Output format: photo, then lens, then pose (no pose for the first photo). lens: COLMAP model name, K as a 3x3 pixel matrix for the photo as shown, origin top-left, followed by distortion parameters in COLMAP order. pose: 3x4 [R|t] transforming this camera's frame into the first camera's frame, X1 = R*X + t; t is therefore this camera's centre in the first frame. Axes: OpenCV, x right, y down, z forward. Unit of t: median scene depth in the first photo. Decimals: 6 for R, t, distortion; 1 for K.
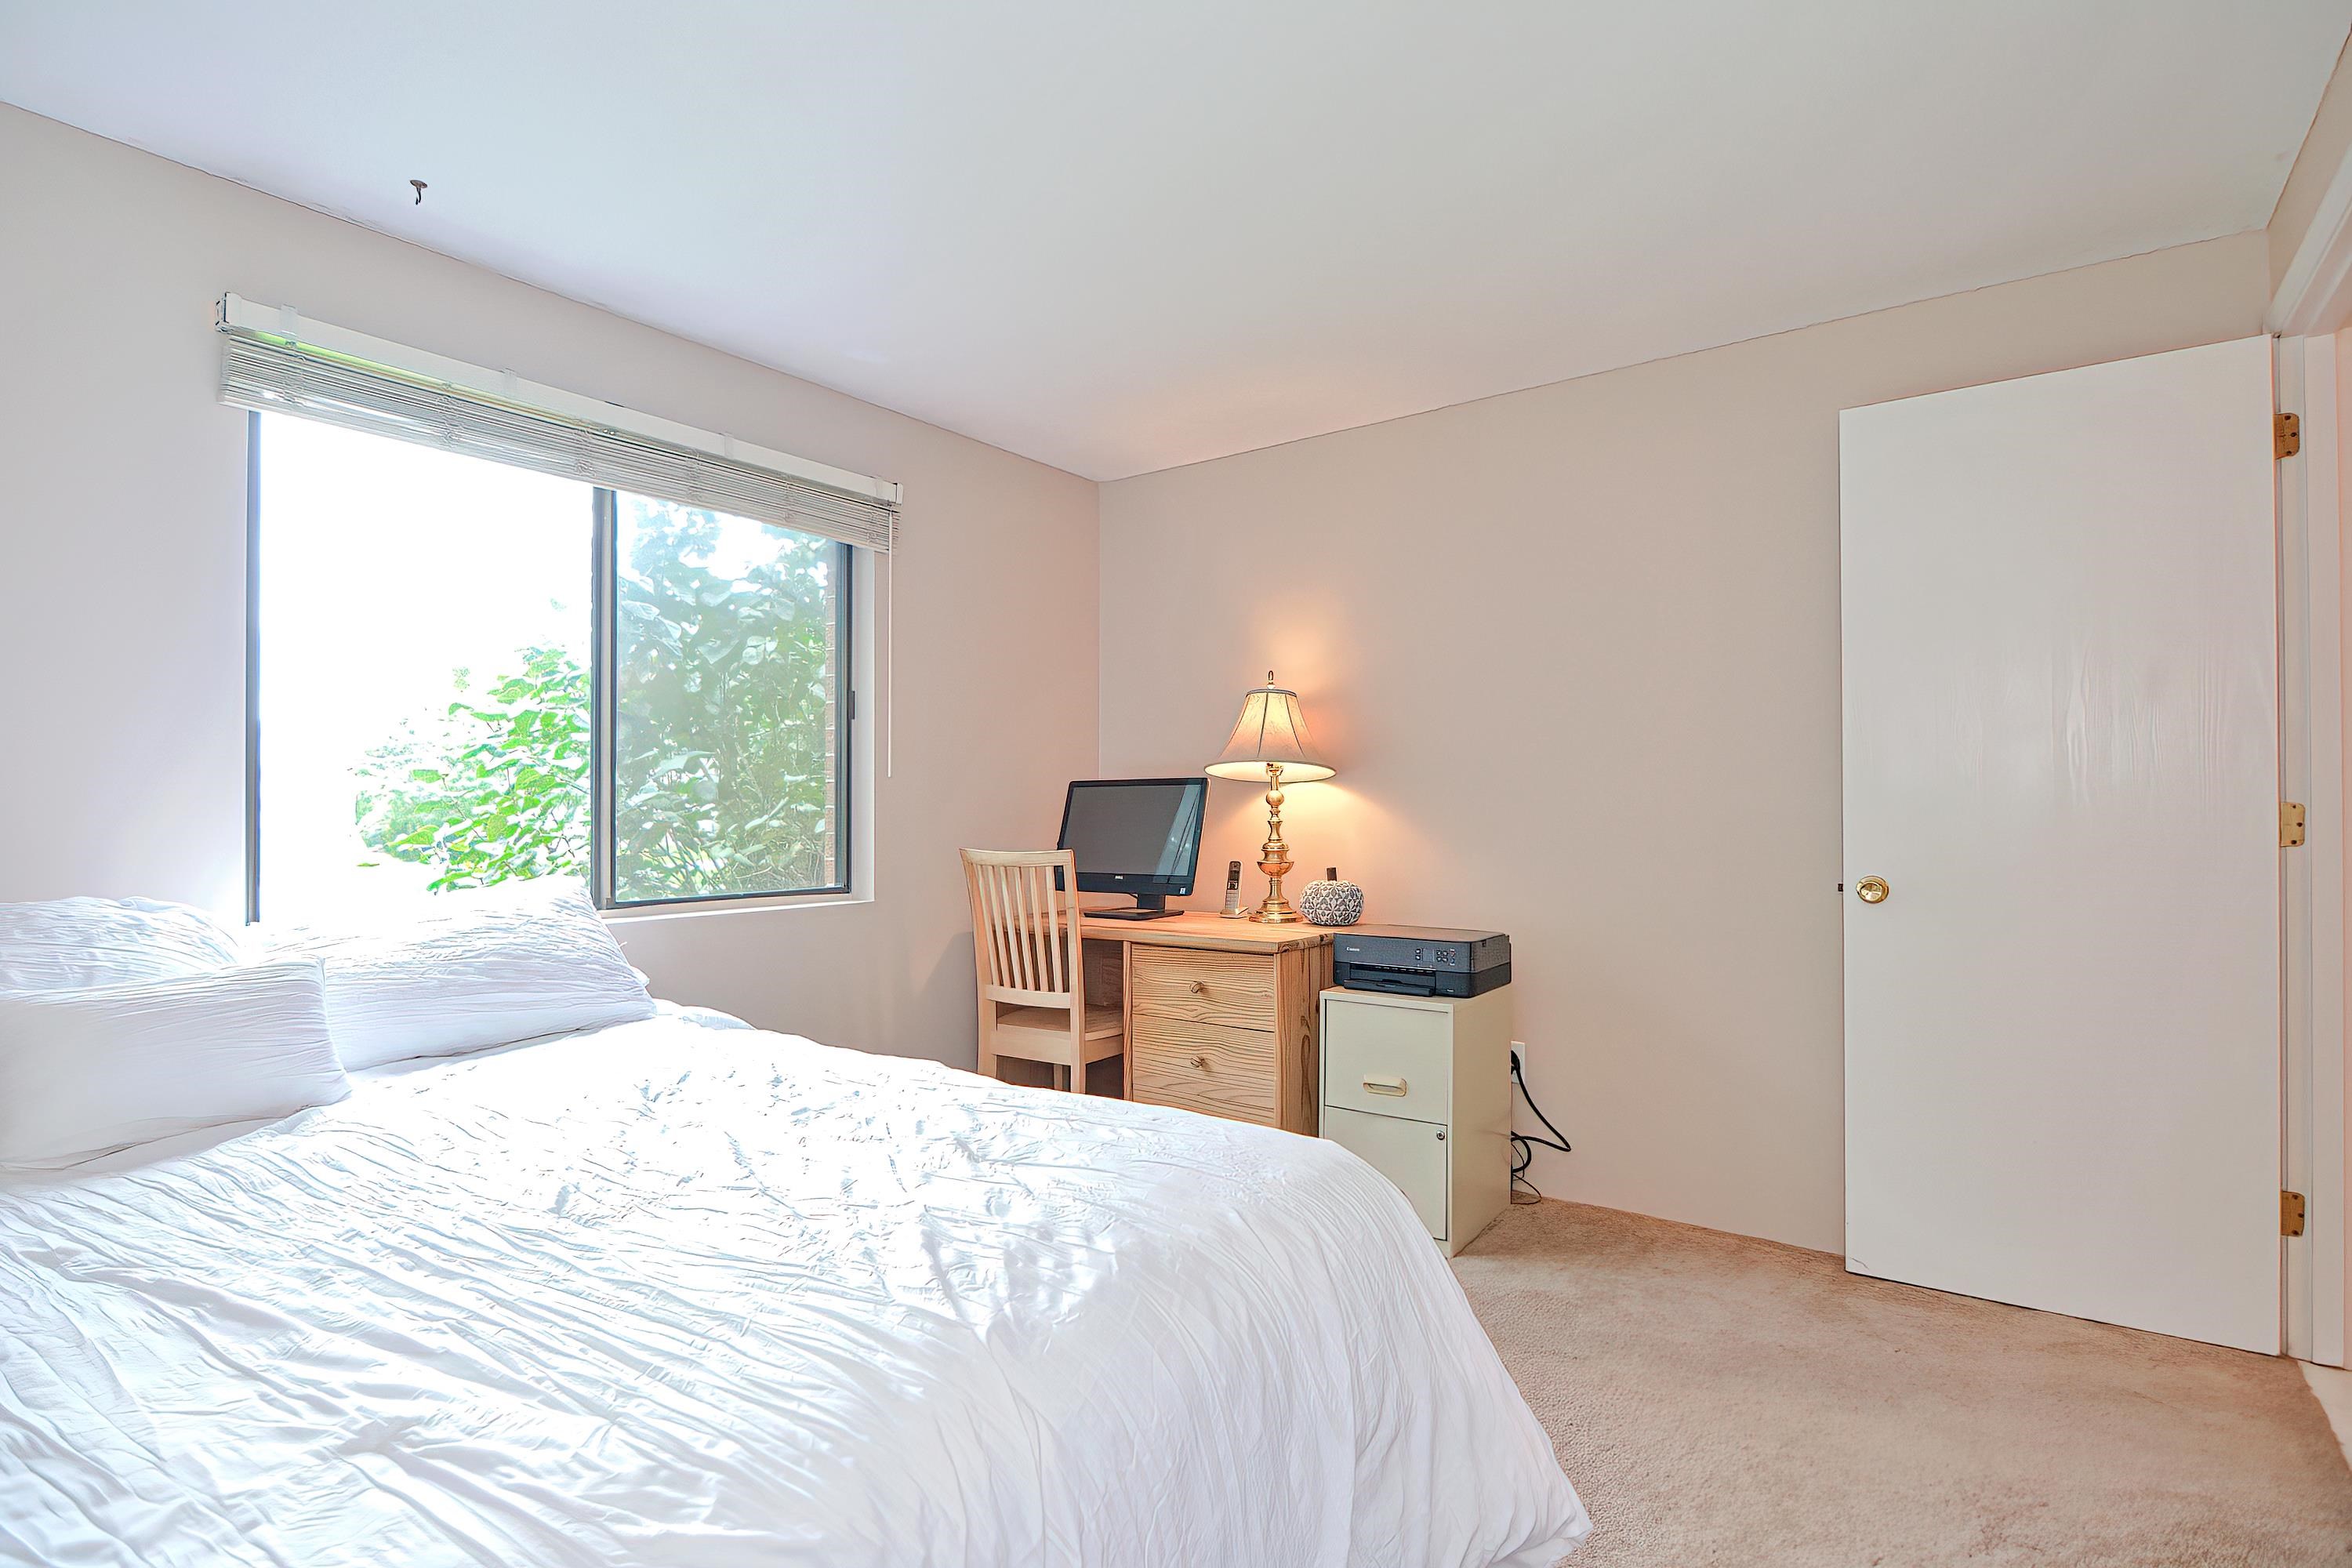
lens RADIAL K [[1140.3, 0, 1170.1], [0, 1140.3, 774.7], [0, 0, 1]] dist [0.003131, -0.009520]
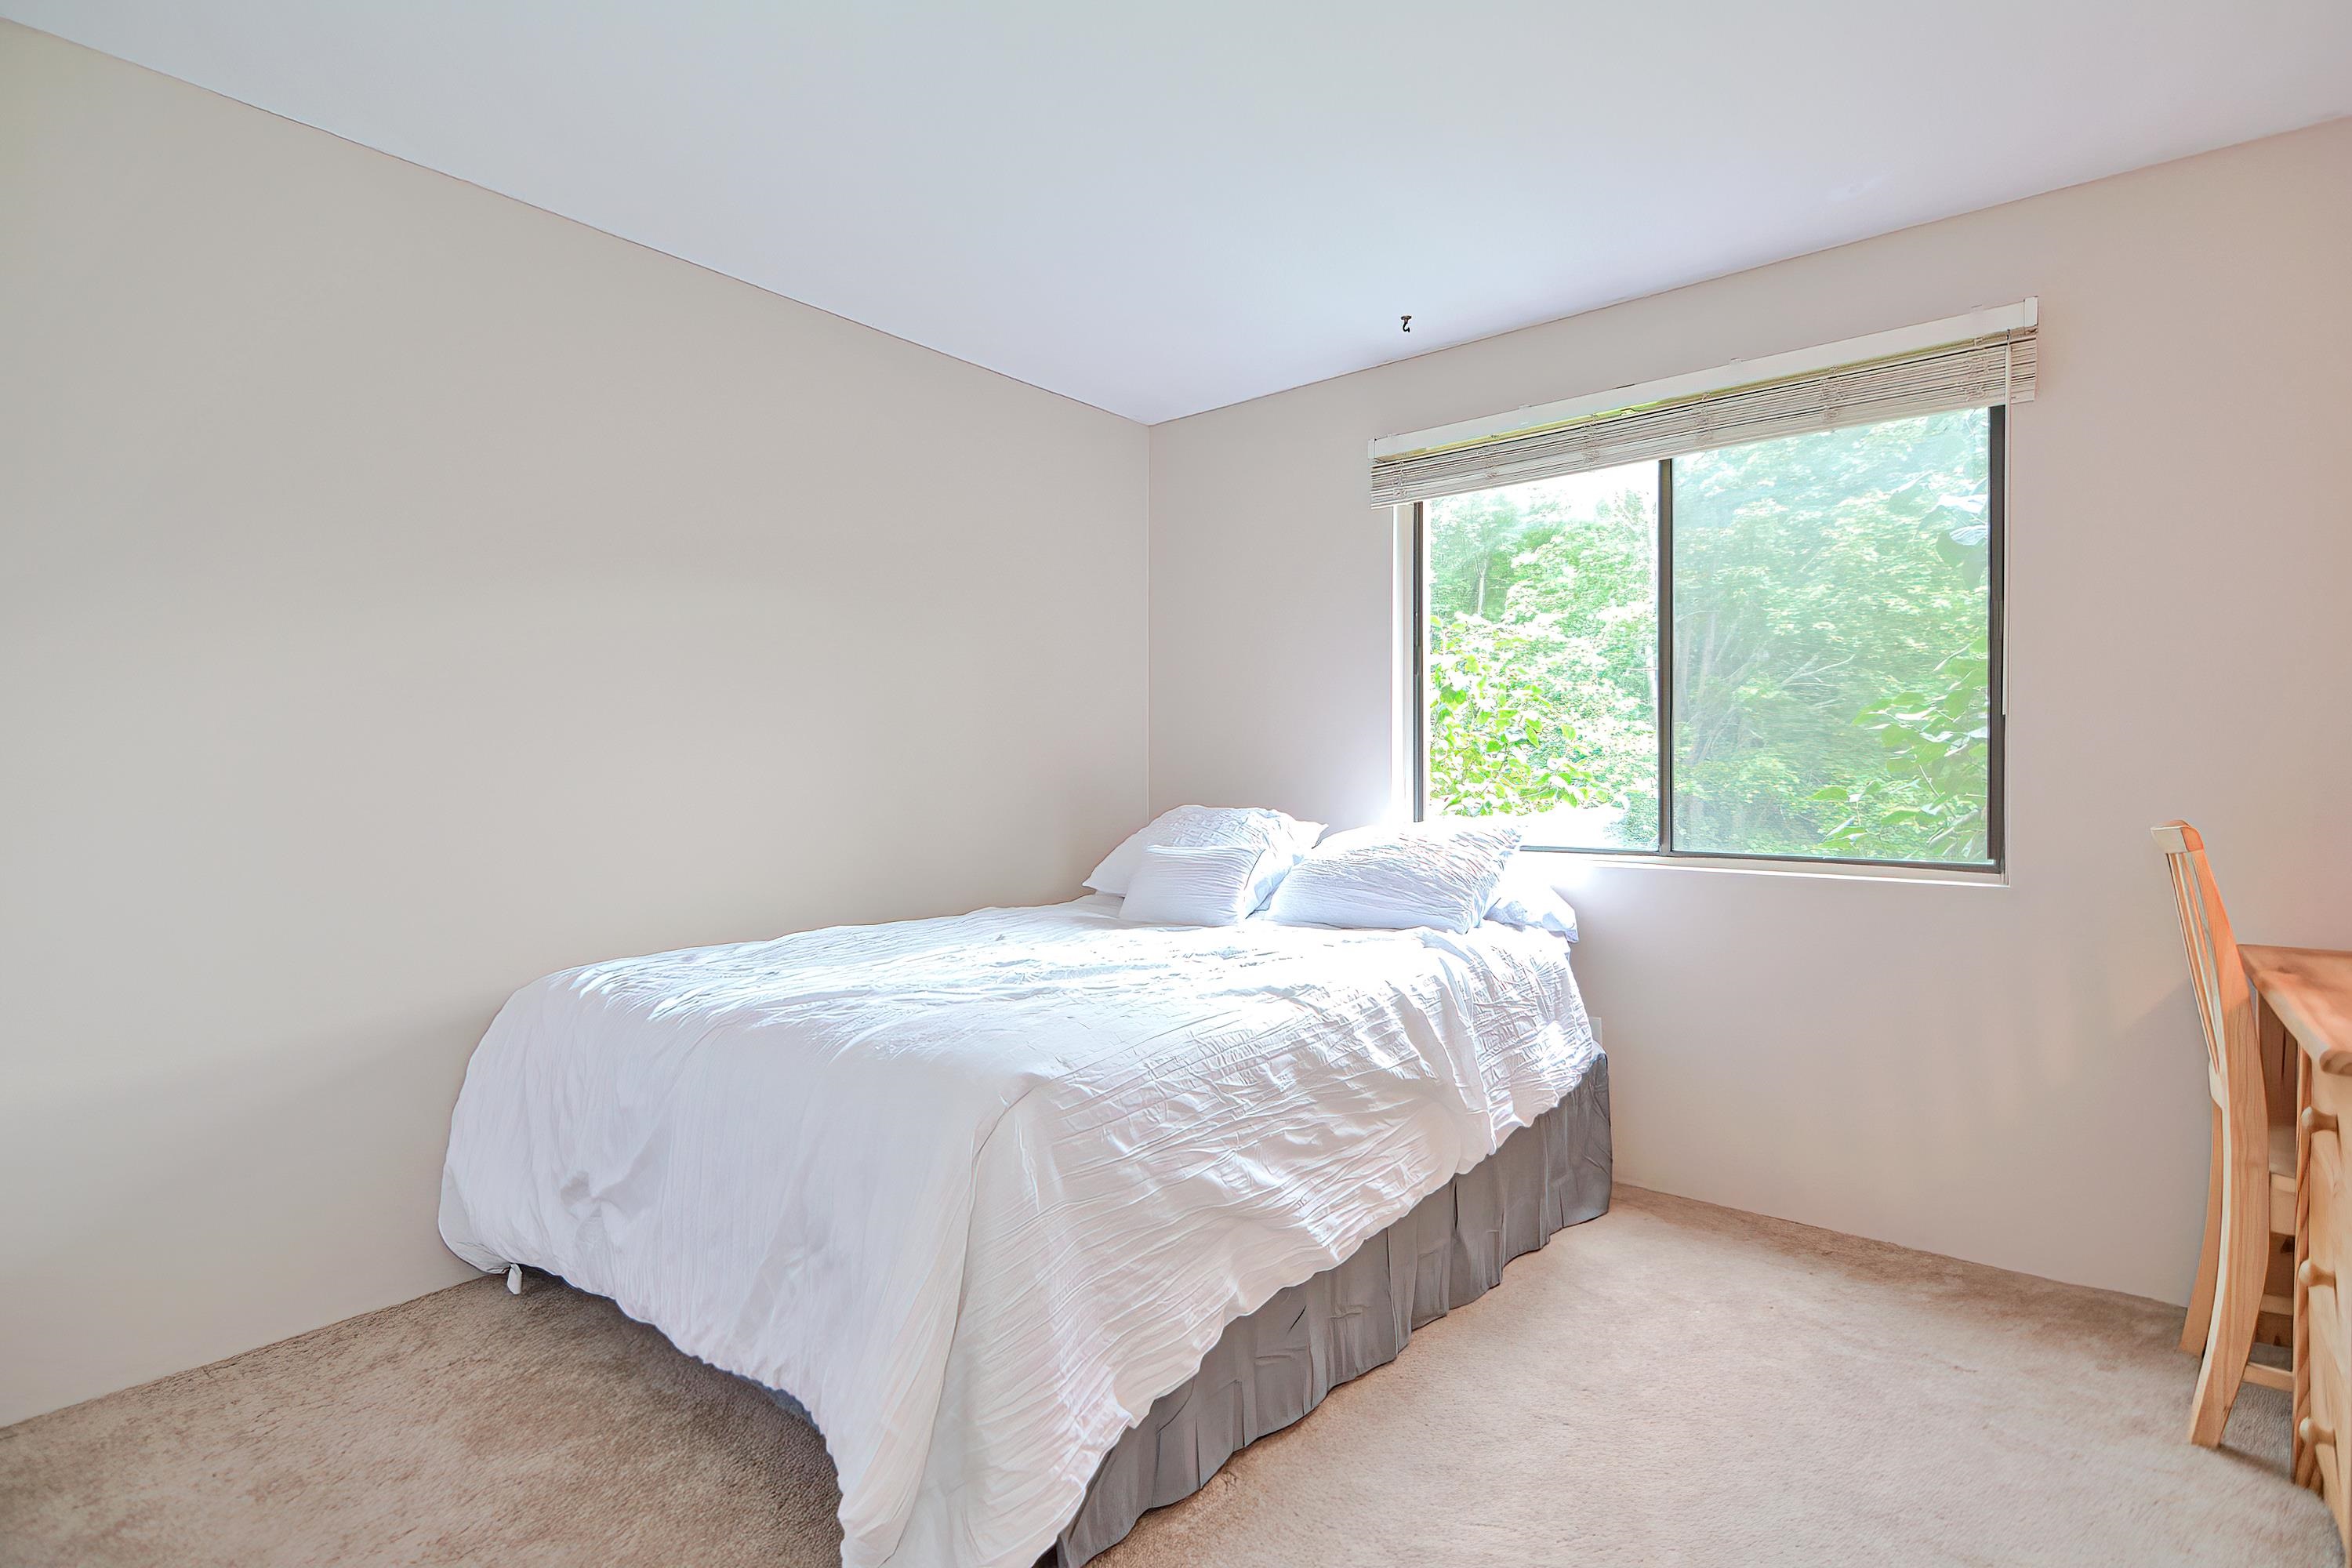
lens RADIAL K [[1140.3, 0, 1170.1], [0, 1140.3, 774.7], [0, 0, 1]] dist [0.003131, -0.009520]
pose [[-0.073108, -0.002782, -0.997320, 0.591936], [0.023339, 0.999717, -0.004499, 0.034957], [0.997051, -0.023605, -0.073023, 0.616200]]
